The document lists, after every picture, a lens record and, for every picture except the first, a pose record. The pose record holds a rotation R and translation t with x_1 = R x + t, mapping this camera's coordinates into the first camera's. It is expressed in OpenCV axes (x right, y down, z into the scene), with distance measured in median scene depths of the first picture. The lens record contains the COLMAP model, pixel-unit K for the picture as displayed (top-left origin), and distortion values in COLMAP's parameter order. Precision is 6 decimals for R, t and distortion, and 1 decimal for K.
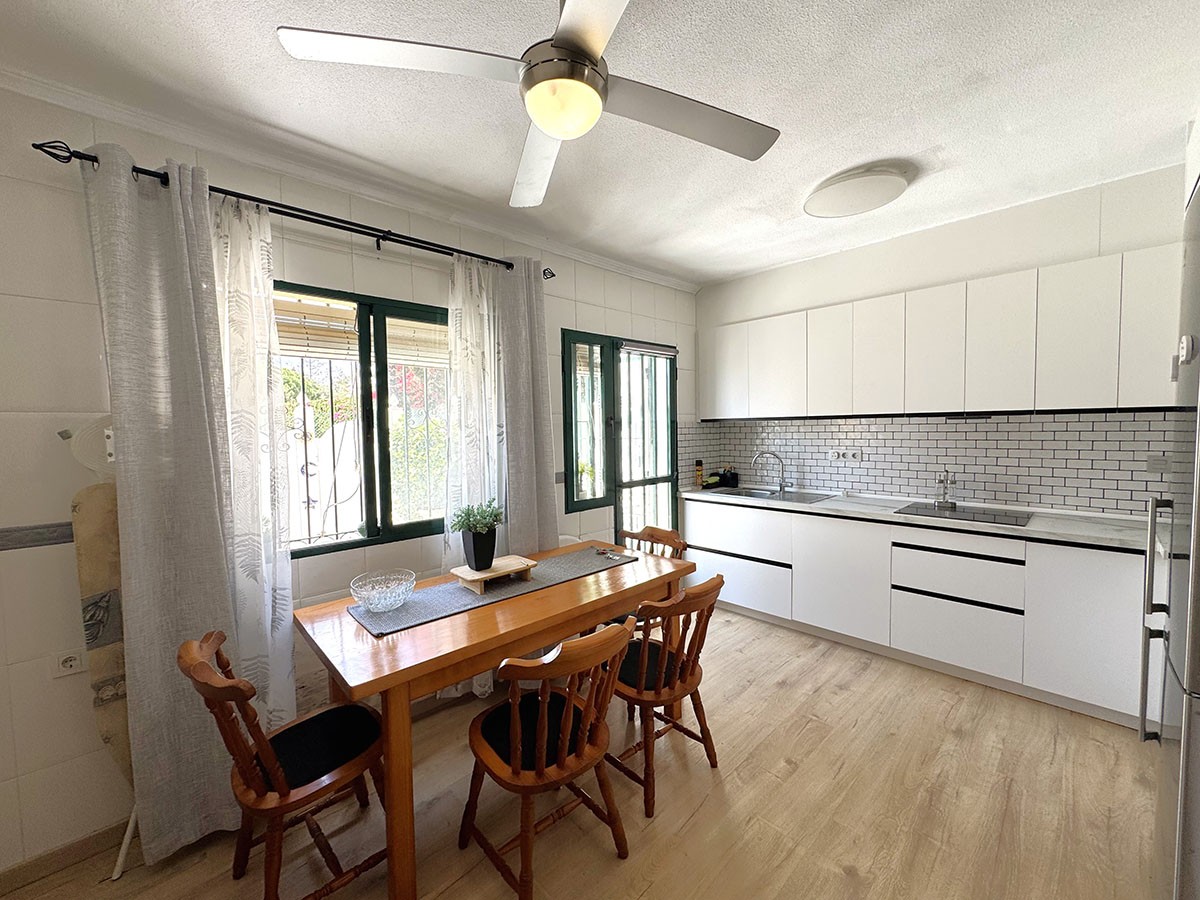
lens RADIAL K [[479.0, 0, 603.2], [0, 479.0, 448.5], [0, 0, 1]] dist [-0.002405, 0.000610]
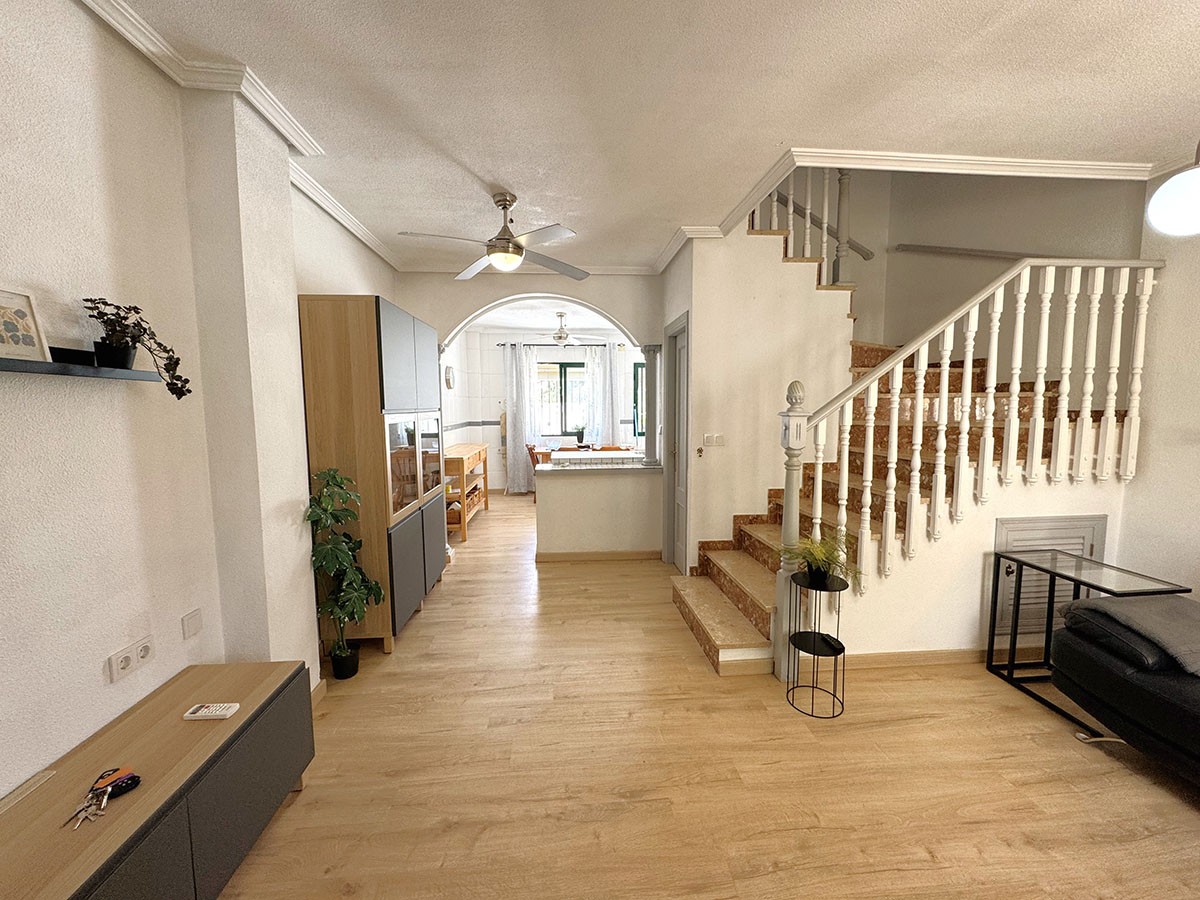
lens RADIAL K [[479.0, 0, 600.7], [0, 479.0, 448.7], [0, 0, 1]] dist [-0.002405, 0.000610]
pose [[0.779886, 0.062880, -0.622755, 2.047877], [-0.033296, 0.997700, 0.059040, 0.086338], [0.625035, -0.025309, 0.780186, -1.622106]]
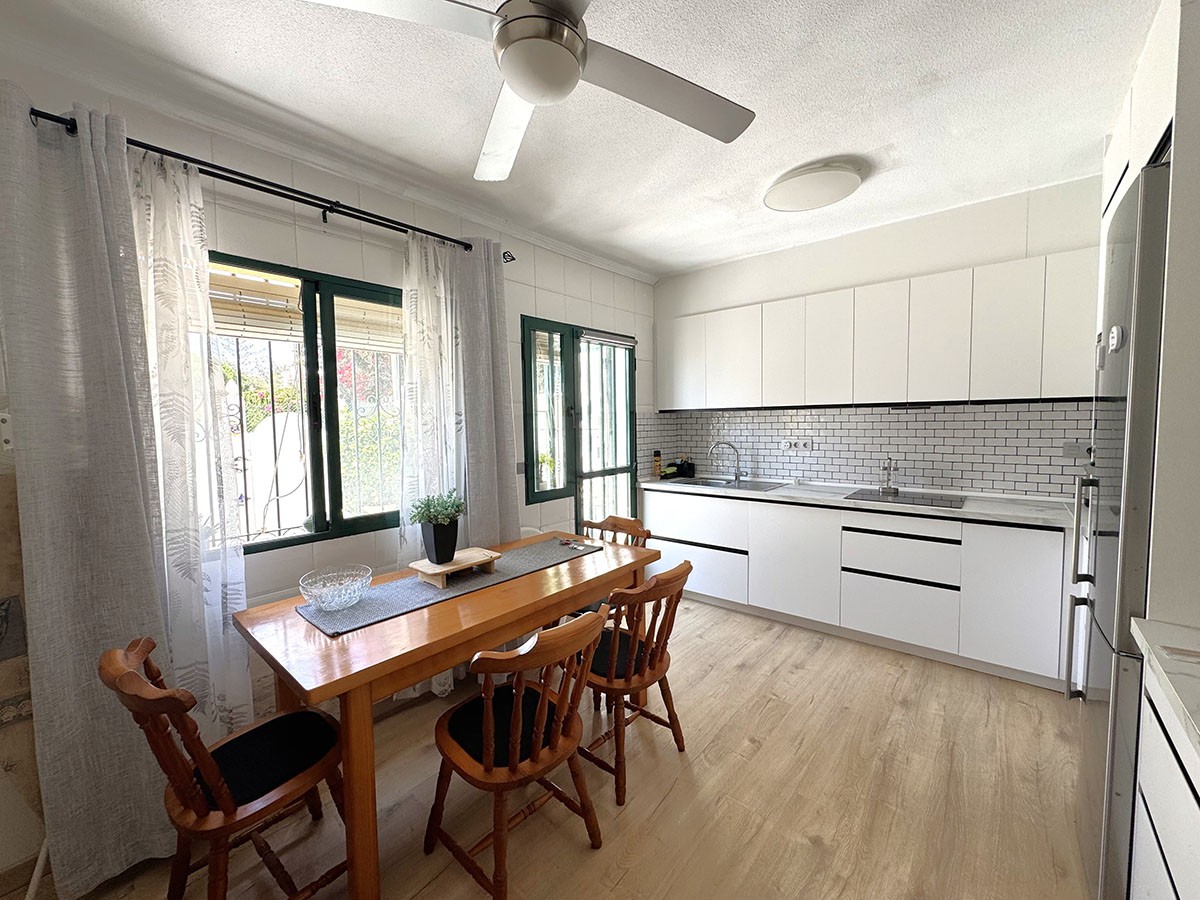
lens RADIAL K [[479.0, 0, 604.0], [0, 479.0, 447.9], [0, 0, 1]] dist [-0.002405, 0.000610]
pose [[0.994730, -0.004840, 0.102417, -0.030937], [0.003685, 0.999927, 0.011465, 0.013739], [-0.102465, -0.011027, 0.994675, 0.018700]]
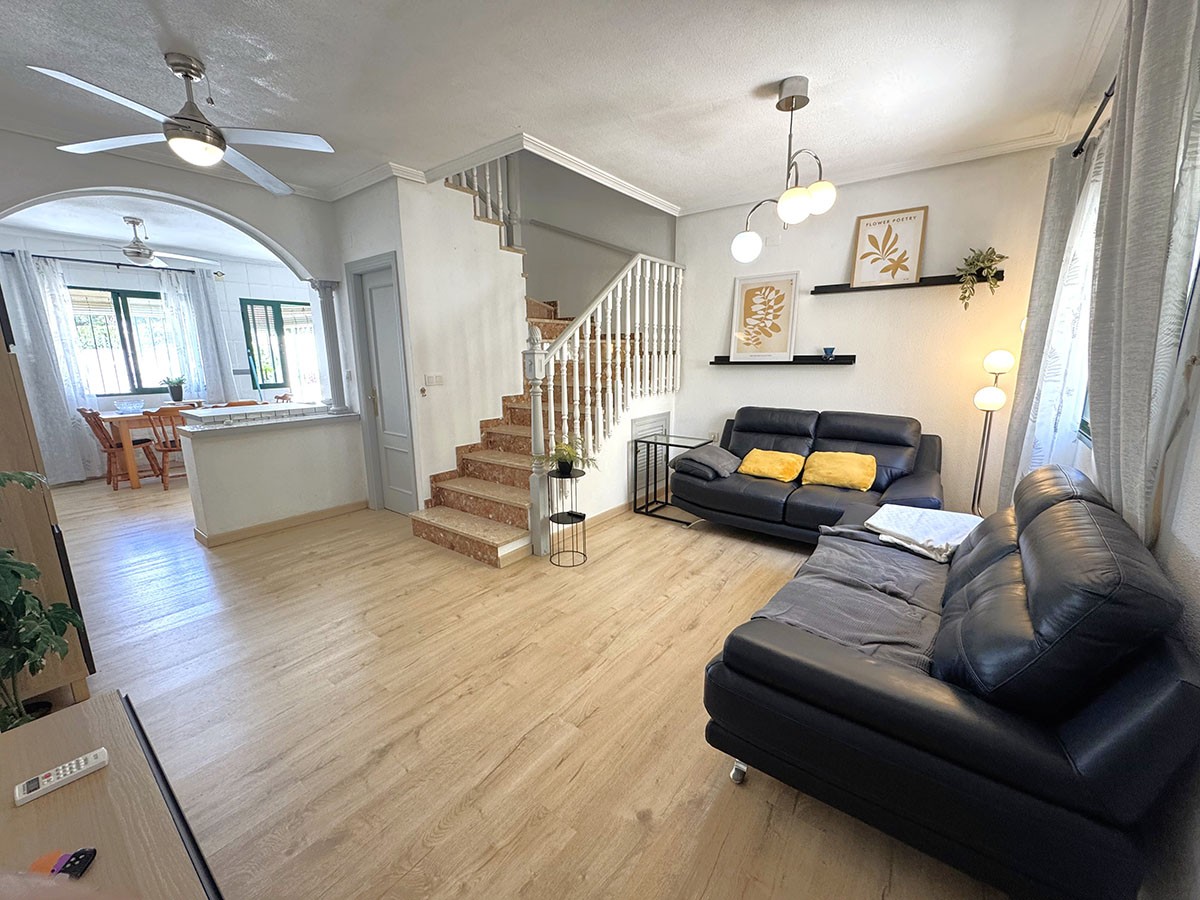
lens RADIAL K [[479.0, 0, 600.1], [0, 479.0, 447.9], [0, 0, 1]] dist [-0.002405, 0.000610]
pose [[0.988747, -0.025590, 0.147393, 1.657347], [0.003951, 0.989384, 0.145273, 0.135518], [-0.149546, -0.143056, 0.978351, -1.958288]]
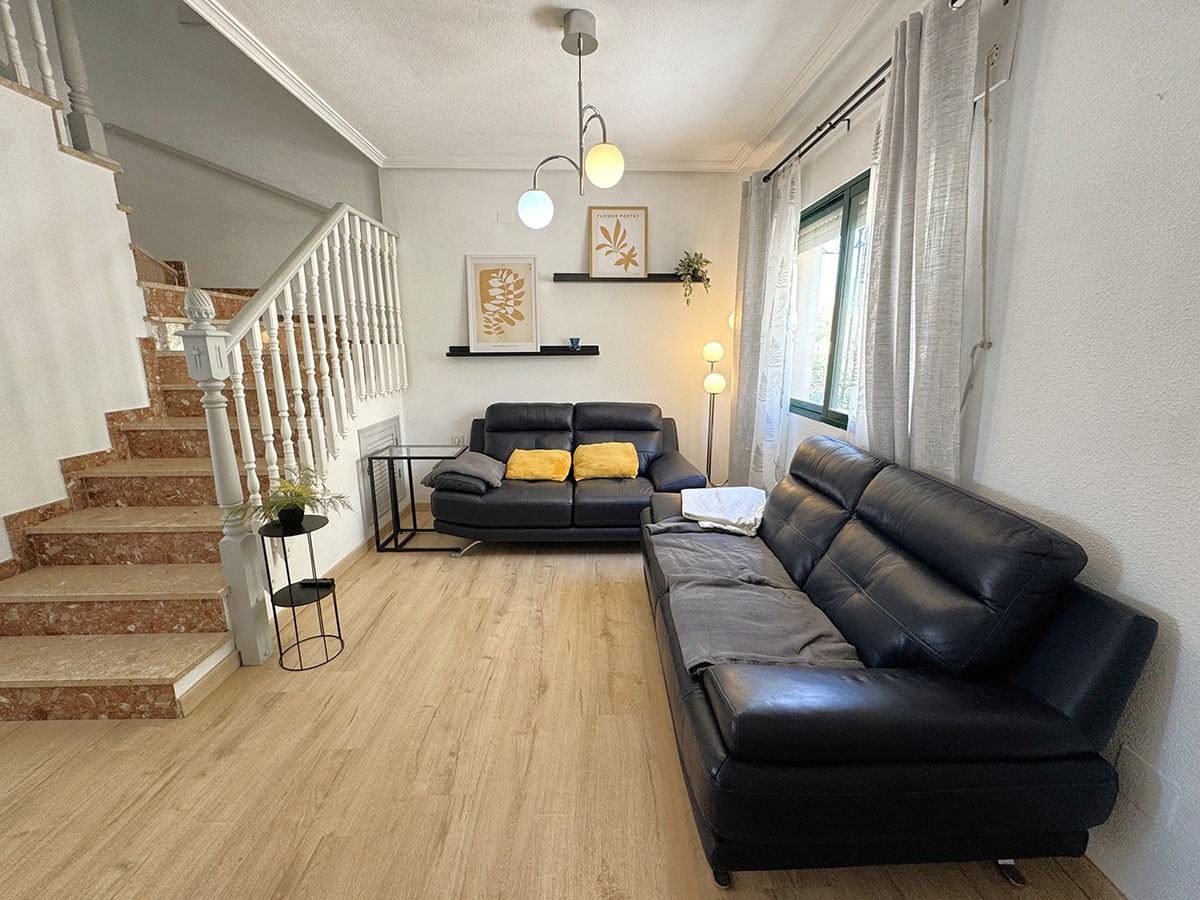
lens RADIAL K [[479.0, 0, 599.3], [0, 479.0, 448.2], [0, 0, 1]] dist [-0.002405, 0.000610]
pose [[0.680399, -0.140712, 0.719206, 1.517577], [0.027319, 0.985581, 0.166983, 0.135636], [-0.732332, -0.093967, 0.674433, -1.560303]]
